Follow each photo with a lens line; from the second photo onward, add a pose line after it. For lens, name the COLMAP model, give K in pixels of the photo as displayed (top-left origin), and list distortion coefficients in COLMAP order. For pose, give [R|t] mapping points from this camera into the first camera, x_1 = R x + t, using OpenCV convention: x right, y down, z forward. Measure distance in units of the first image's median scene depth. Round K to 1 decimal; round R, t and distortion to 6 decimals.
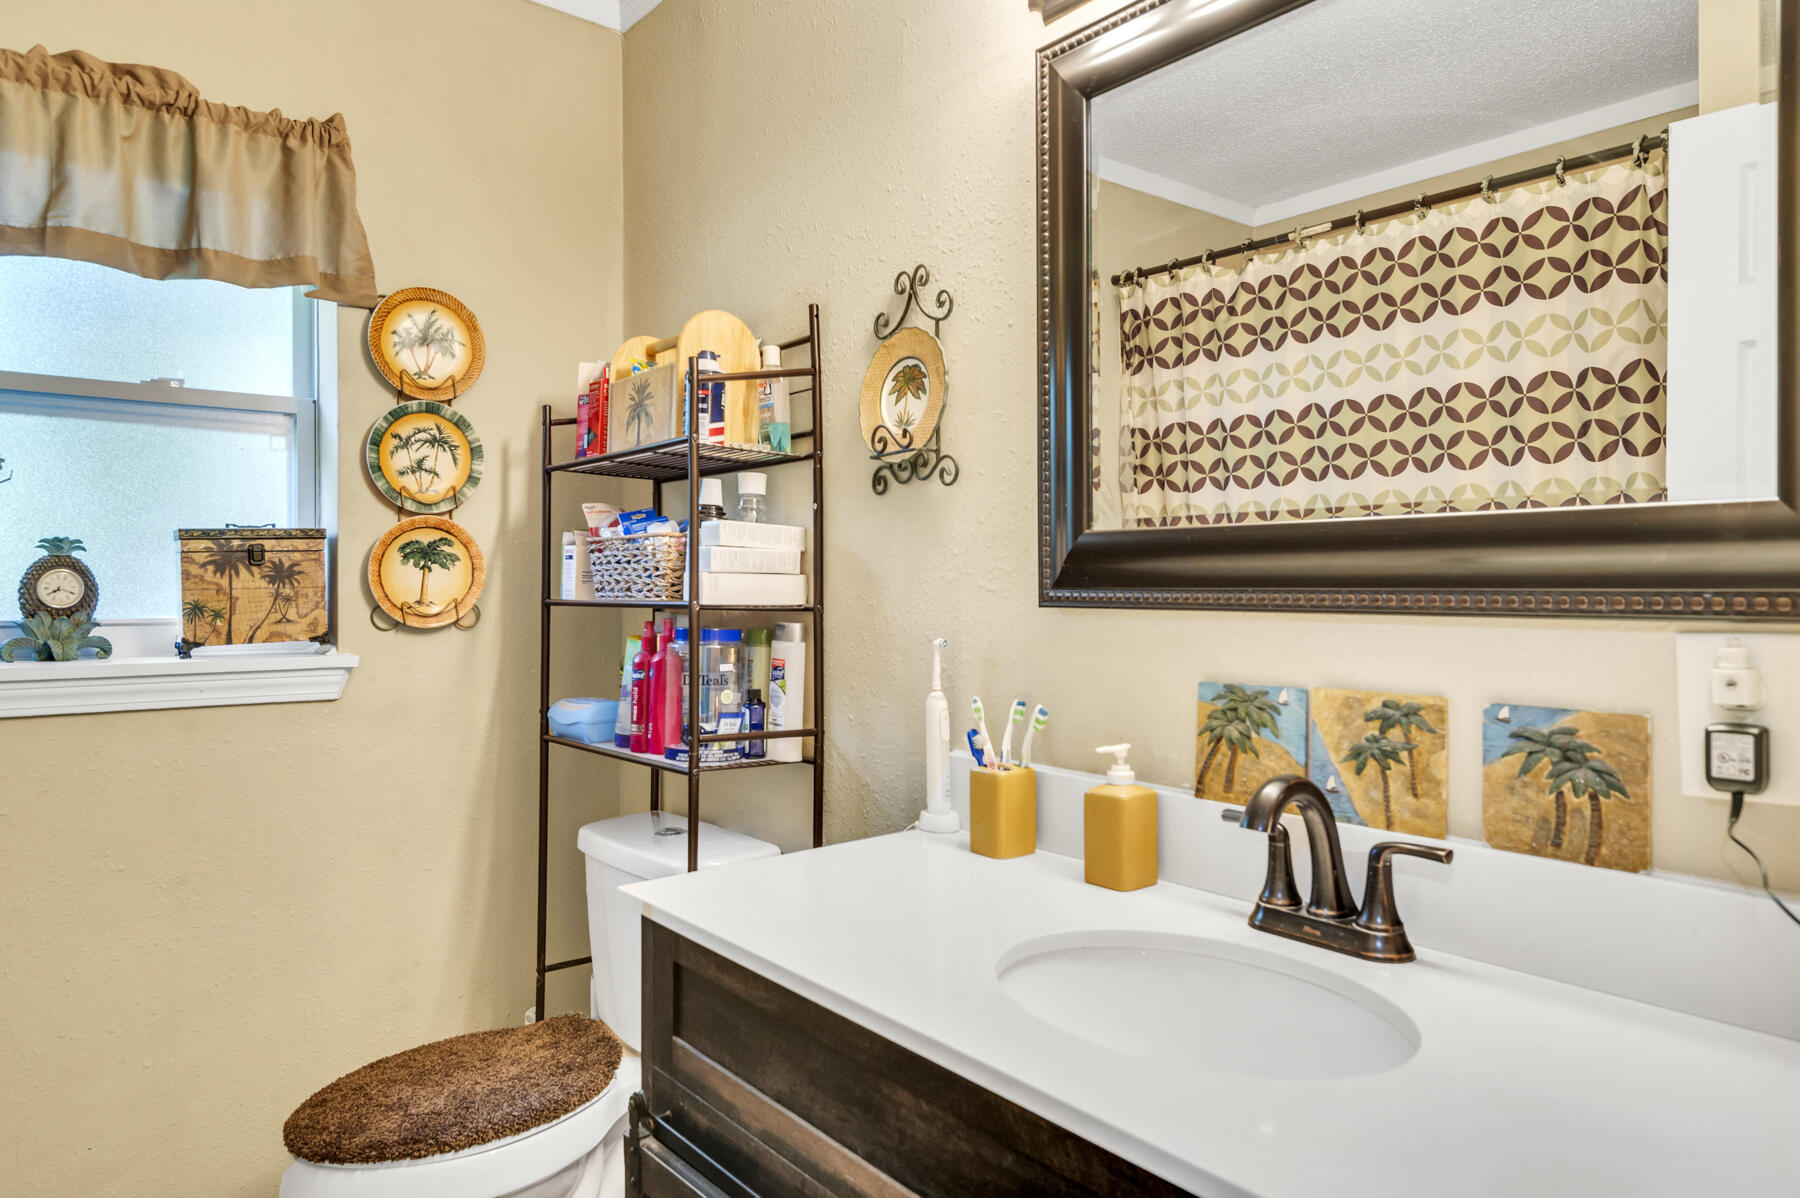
lens RADIAL K [[1088.1, 0, 900.0], [0, 1088.1, 599.0], [0, 0, 1]] dist [0.002025, 0.000386]
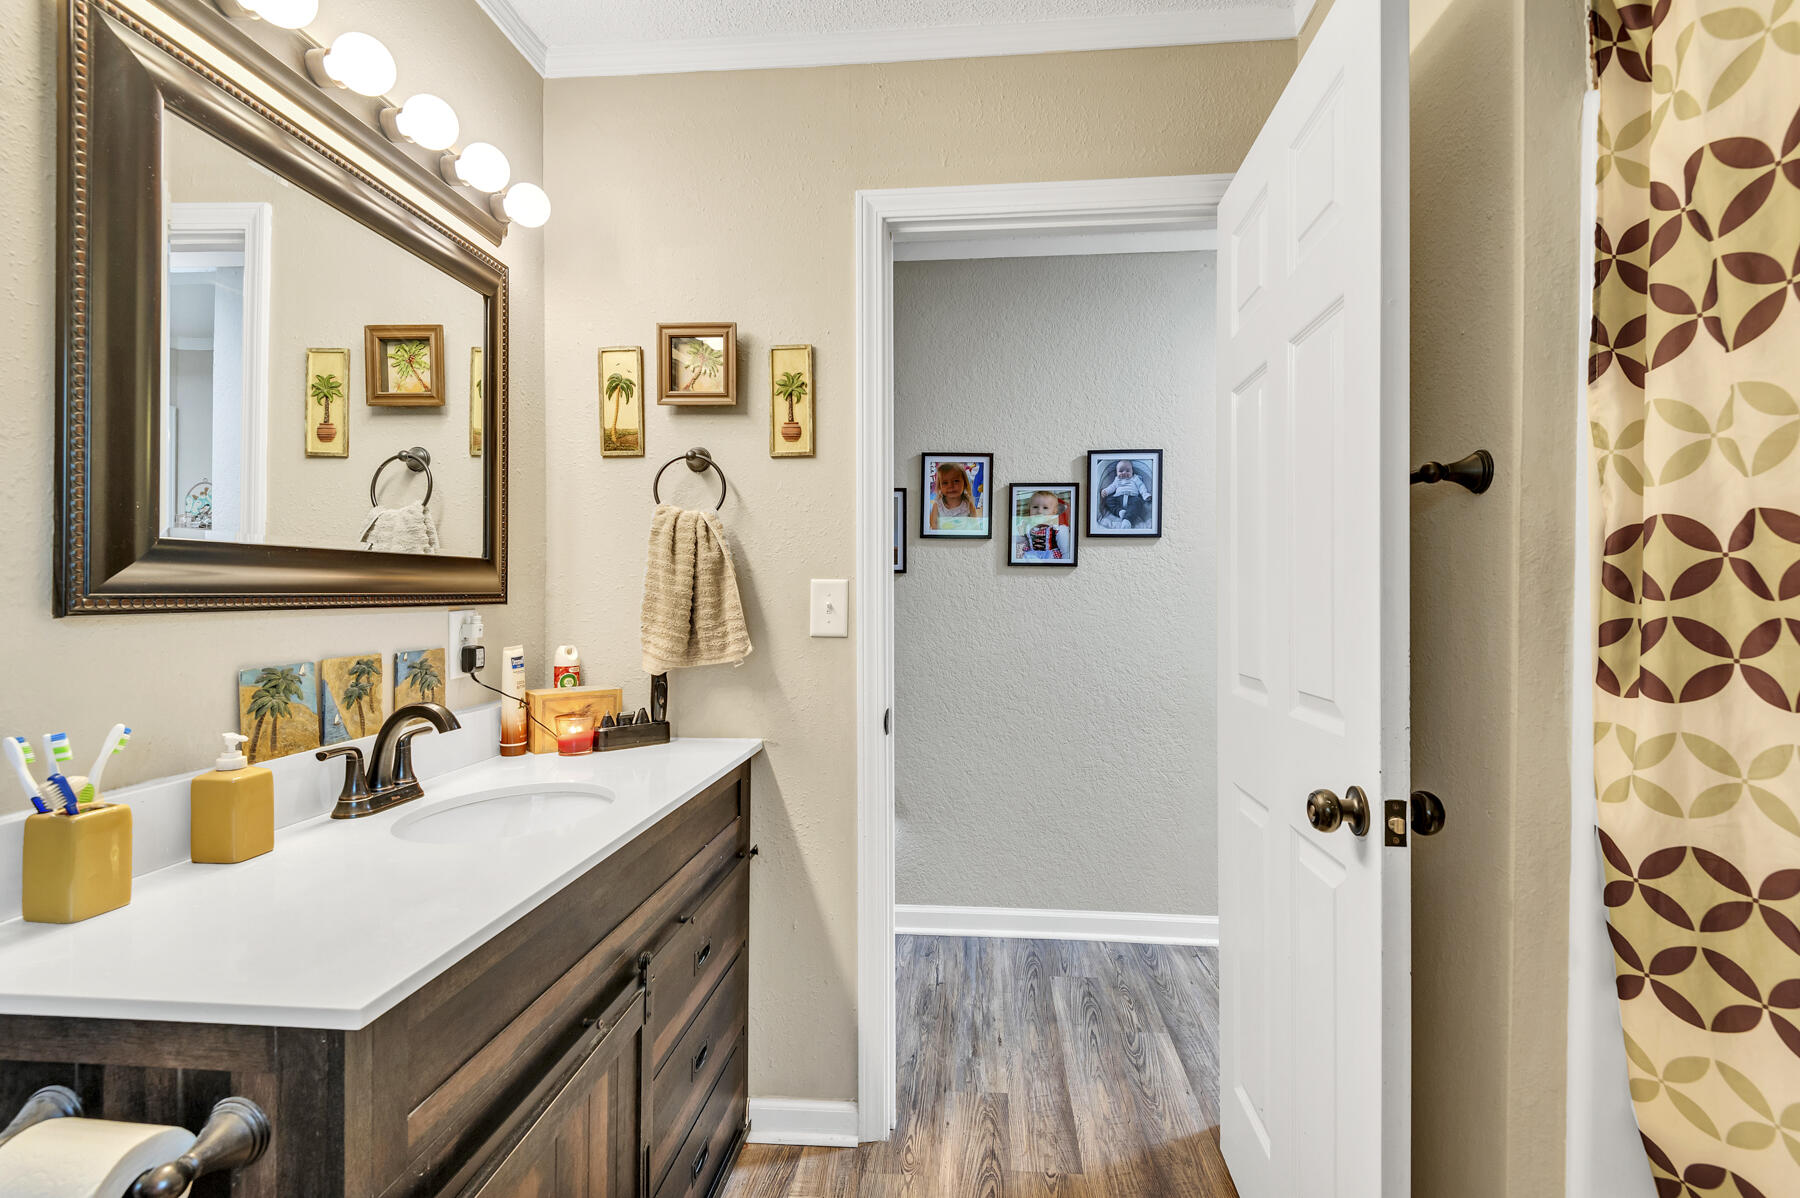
lens RADIAL K [[877.8, 0, 897.9], [0, 877.8, 594.9], [0, 0, 1]] dist [0.001735, -0.000462]
pose [[-0.698137, -0.006697, 0.715933, -1.072634], [0.005373, 0.999879, 0.014593, -0.021753], [-0.715944, 0.014034, -0.698017, 1.322176]]
